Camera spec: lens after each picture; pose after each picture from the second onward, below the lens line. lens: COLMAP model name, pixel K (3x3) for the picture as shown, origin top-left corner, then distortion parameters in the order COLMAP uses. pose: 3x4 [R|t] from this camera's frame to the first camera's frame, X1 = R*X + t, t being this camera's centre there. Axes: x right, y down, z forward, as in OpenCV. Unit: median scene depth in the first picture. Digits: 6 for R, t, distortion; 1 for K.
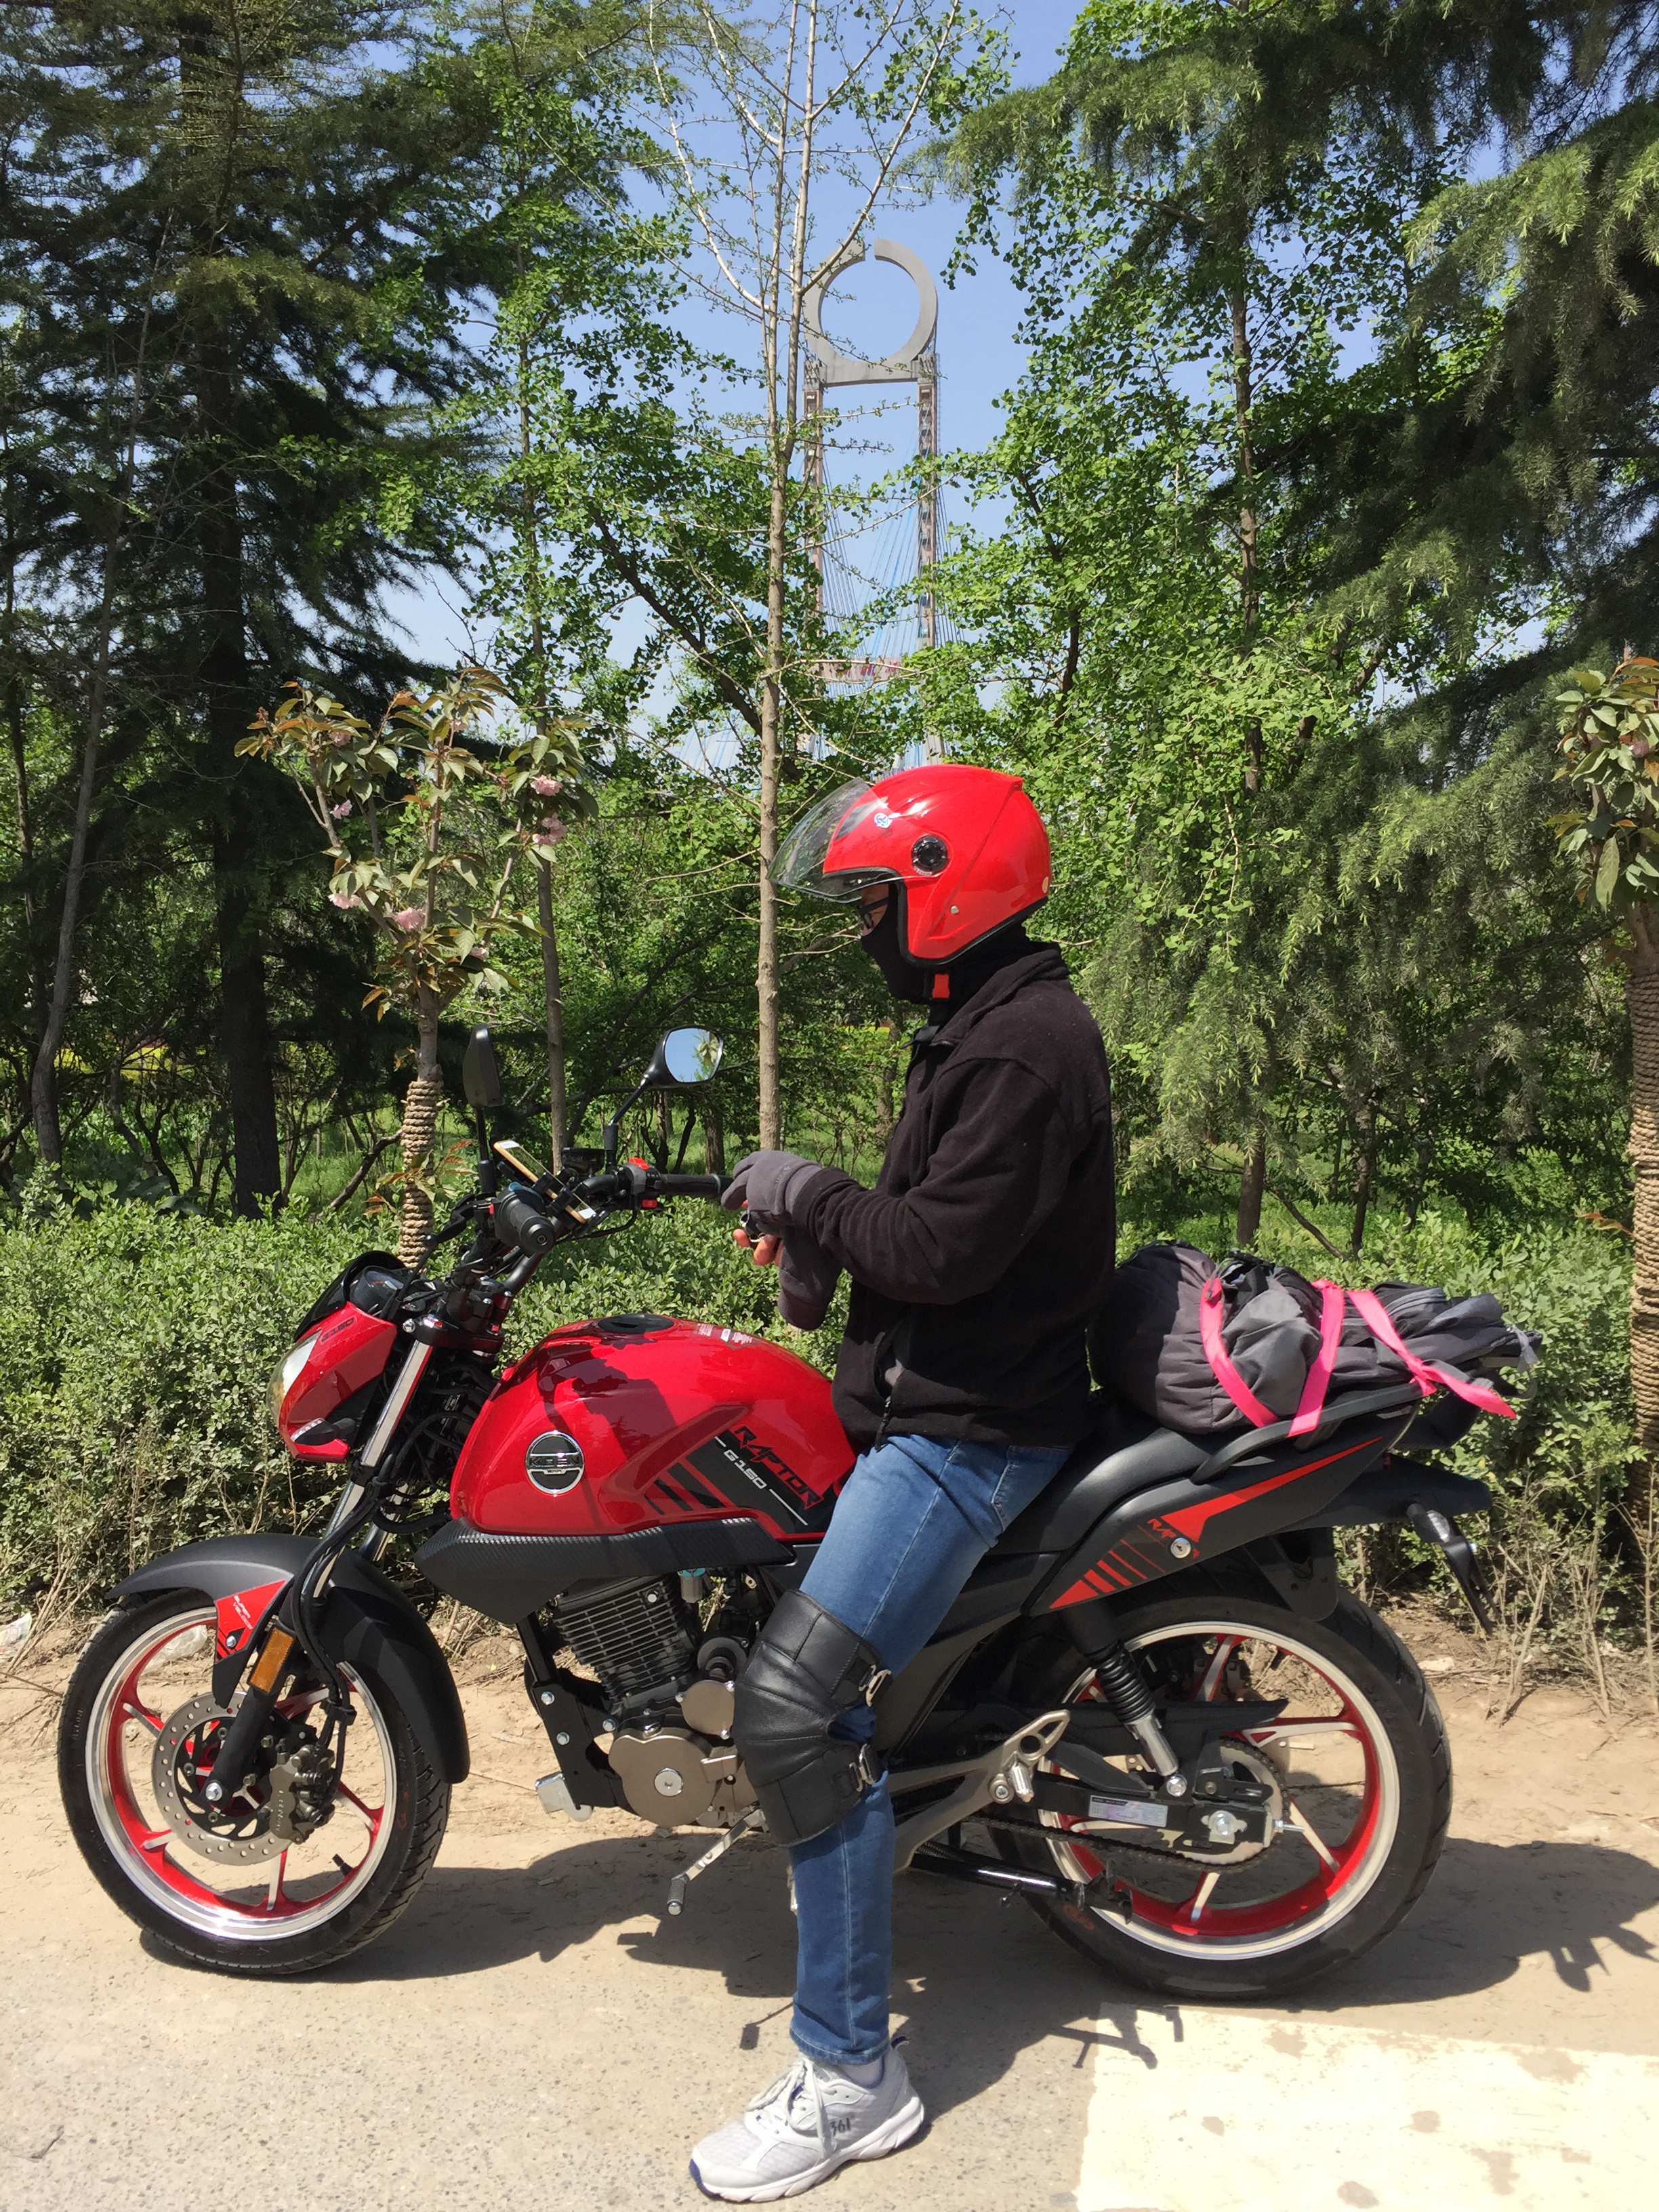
lens RADIAL K [[1872.6, 0, 780.5], [0, 1872.6, 1108.3], [0, 0, 1]] dist [0.059664, -0.086929]
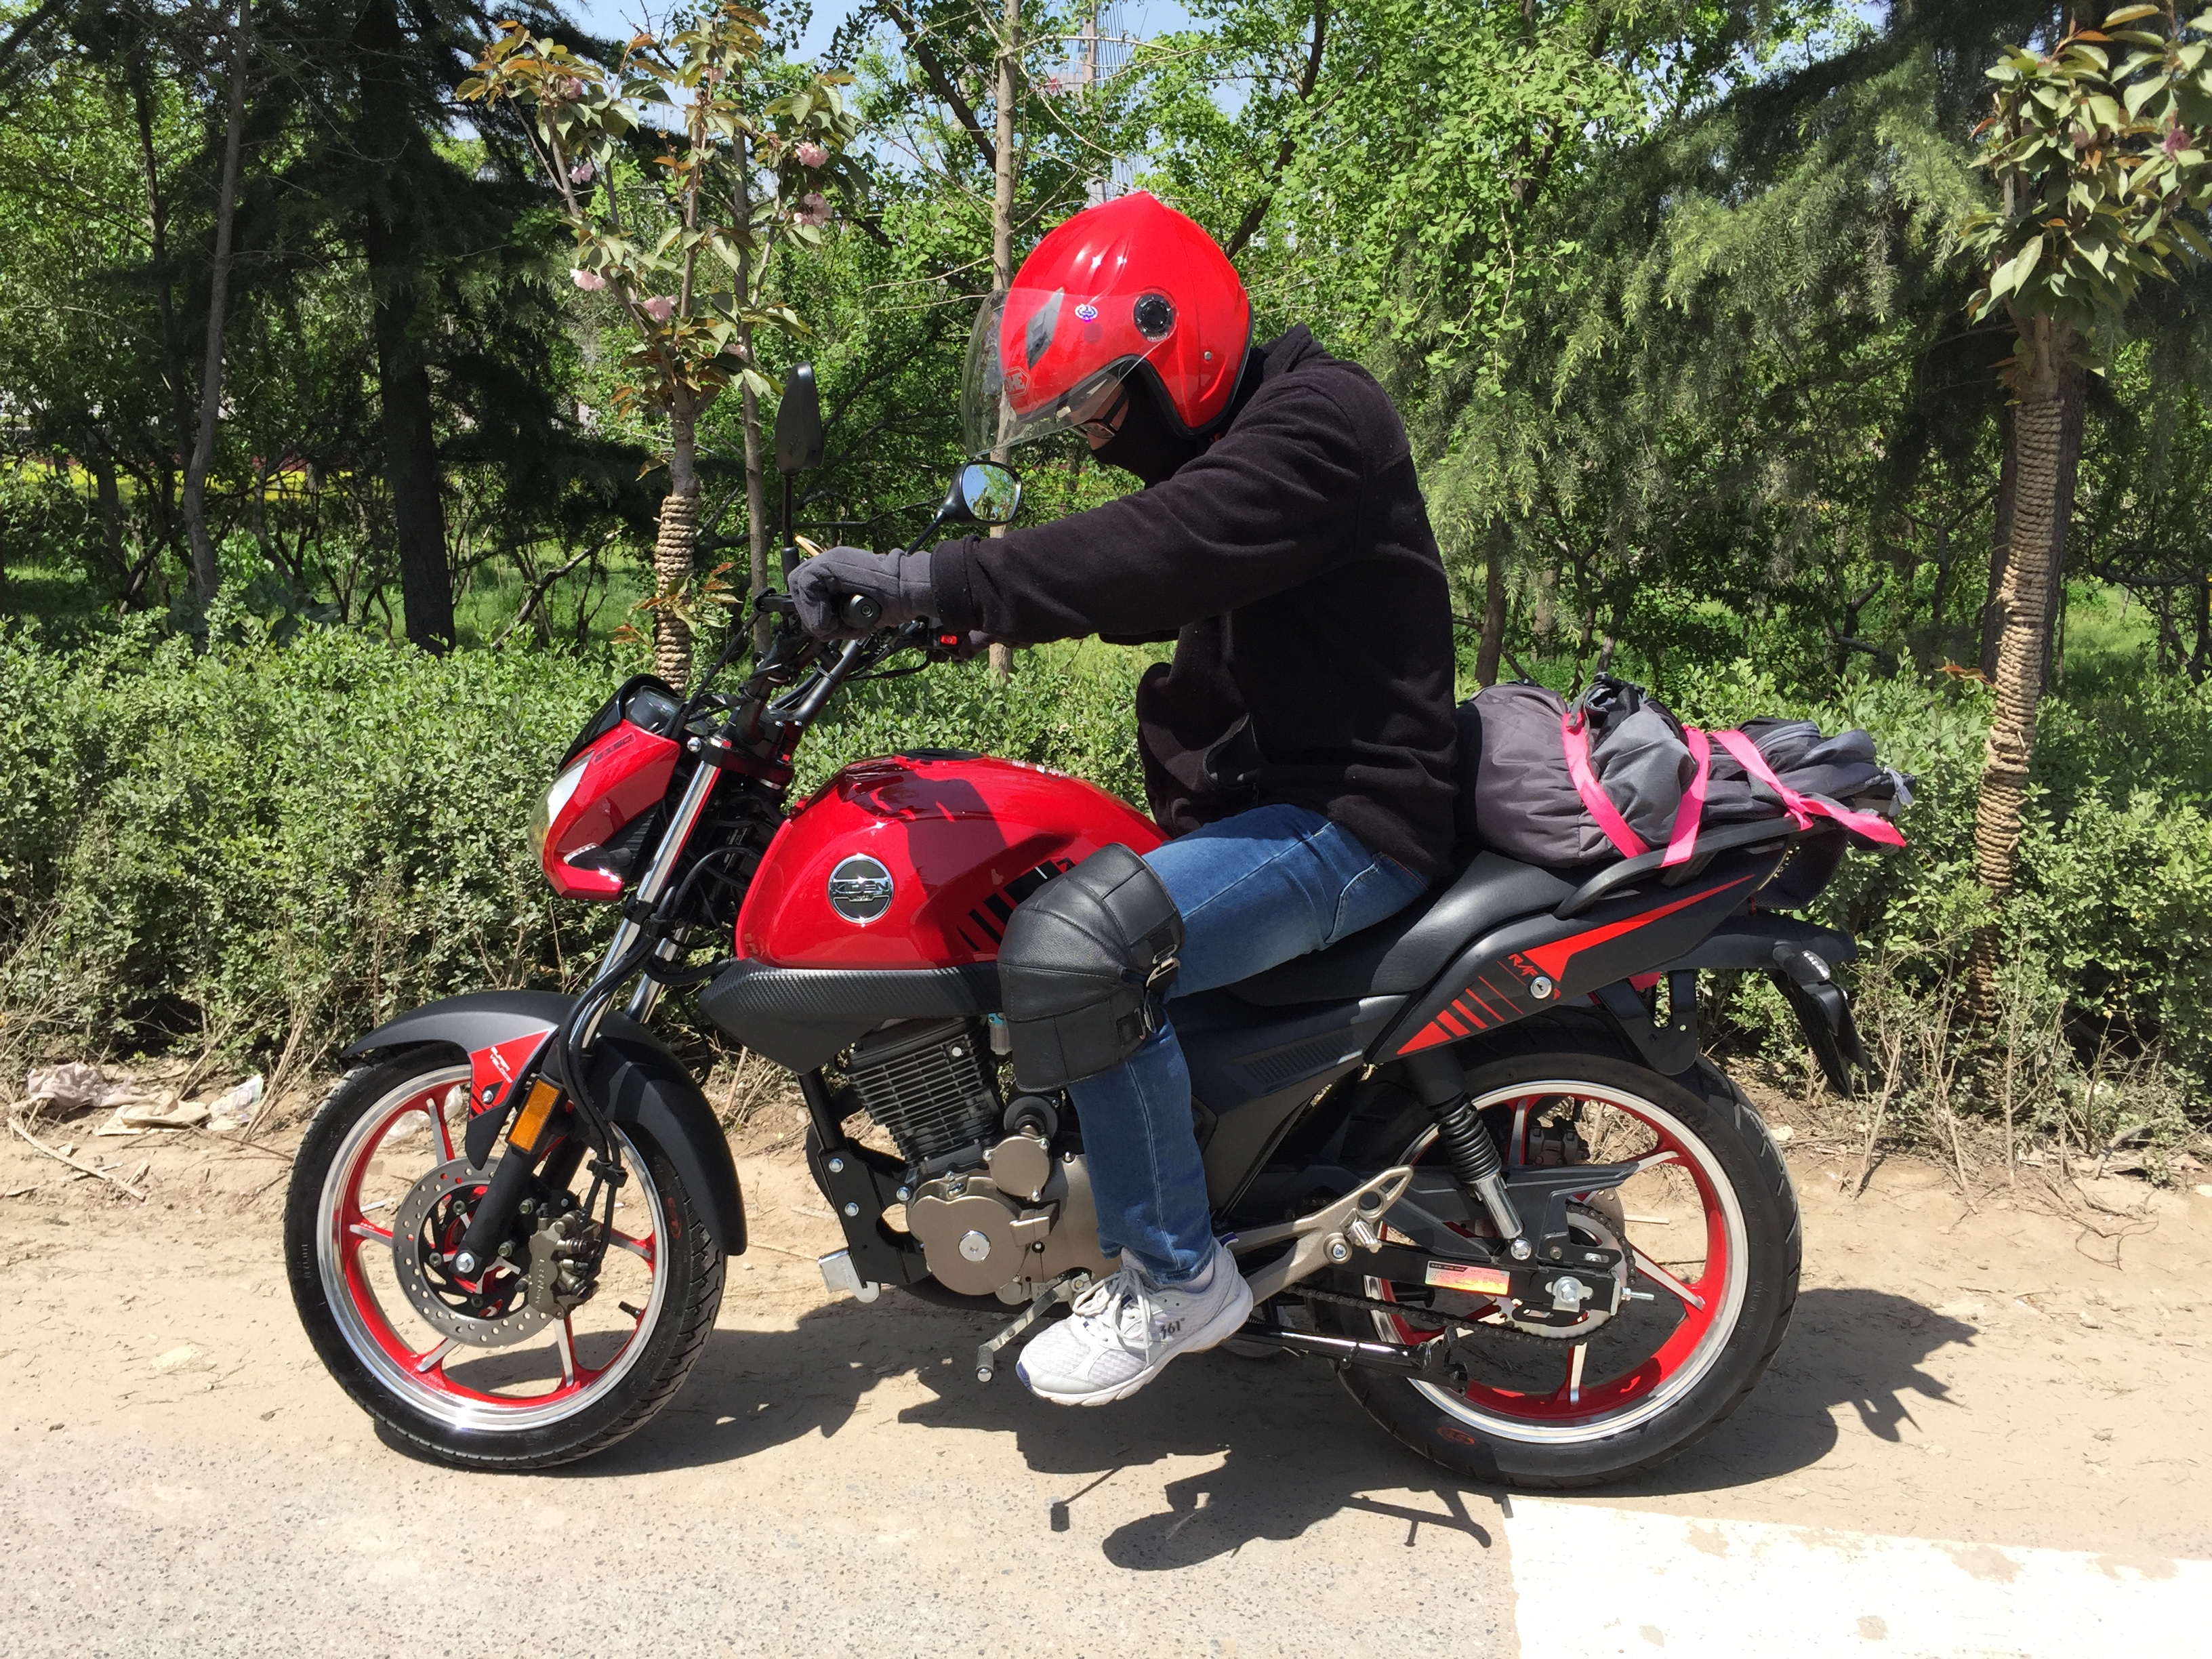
lens RADIAL K [[1872.6, 0, 1074.3], [0, 1872.6, 855.7], [0, 0, 1]] dist [0.059664, -0.086929]
pose [[0.997855, 0.007944, 0.064978, -0.071787], [-0.018396, 0.986640, 0.161873, 0.007031], [-0.062824, -0.162721, 0.984670, 0.096550]]
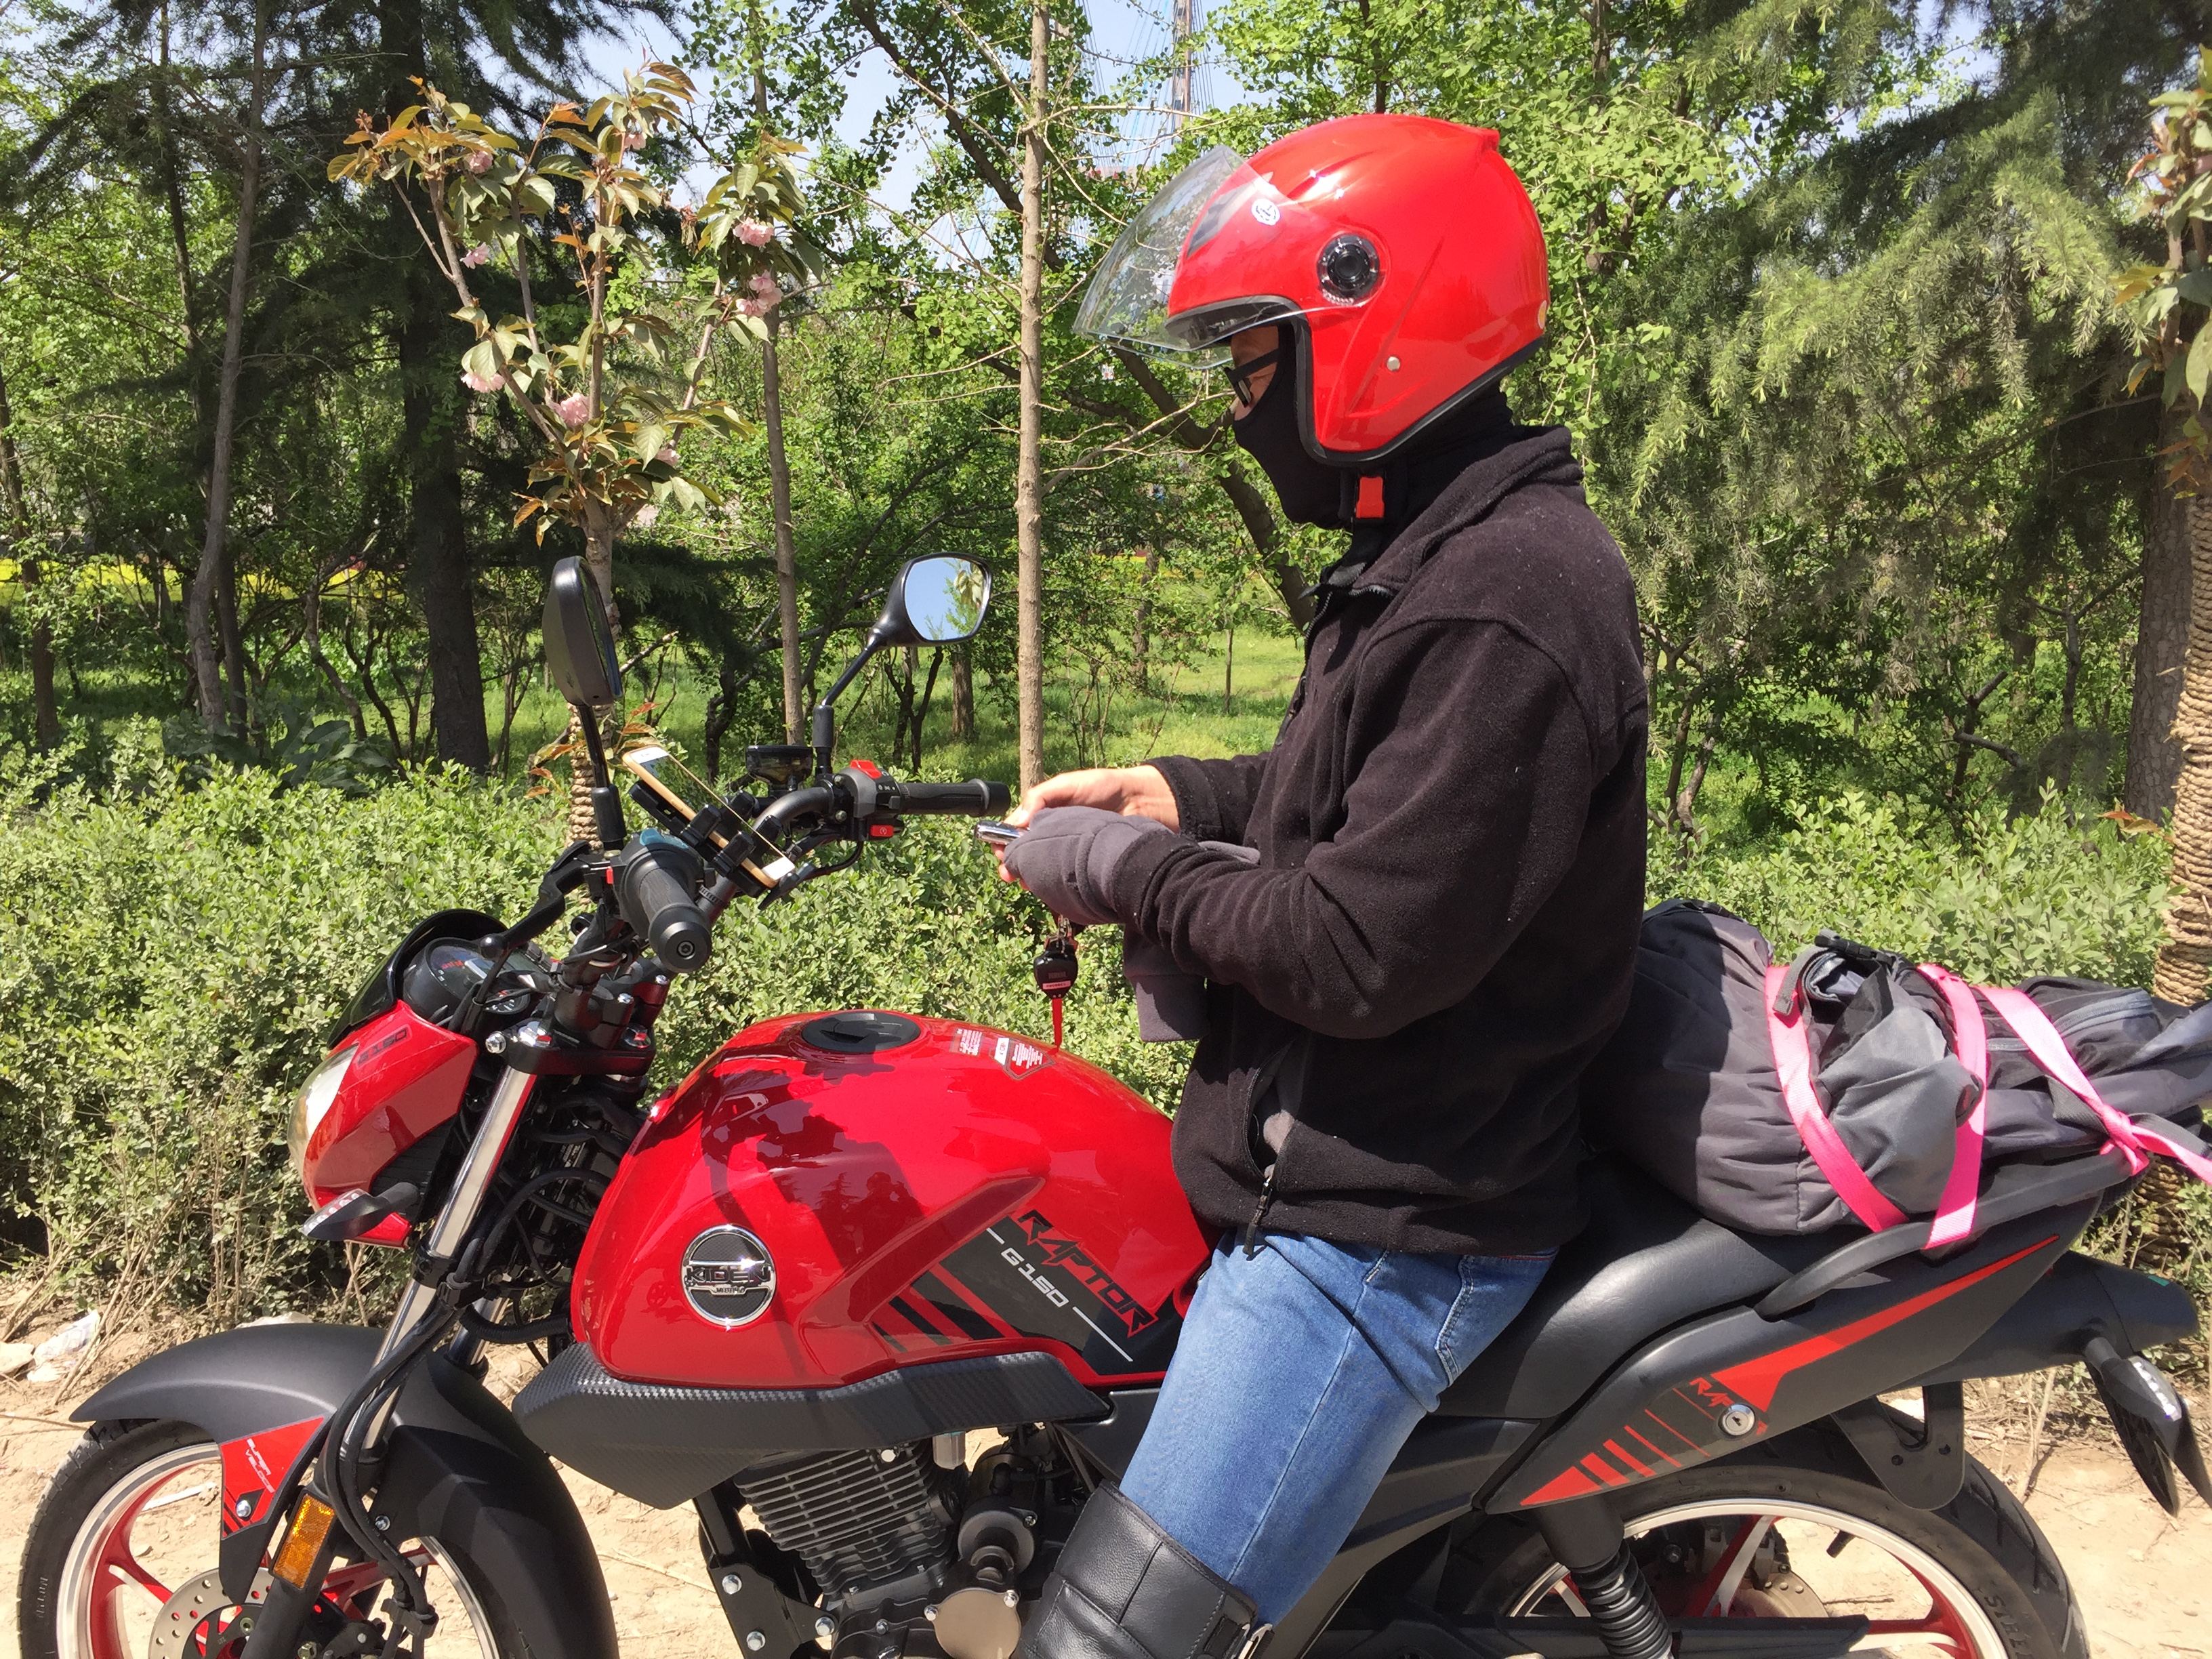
lens RADIAL K [[1930.7, 0, 1086.8], [0, 1930.7, 887.0], [0, 0, 1]] dist [0.046863, -0.023869]
pose [[0.999592, 0.002670, 0.028444, -0.012966], [-0.006242, 0.991980, 0.126238, -0.012454], [-0.027879, -0.126364, 0.991592, 0.240866]]
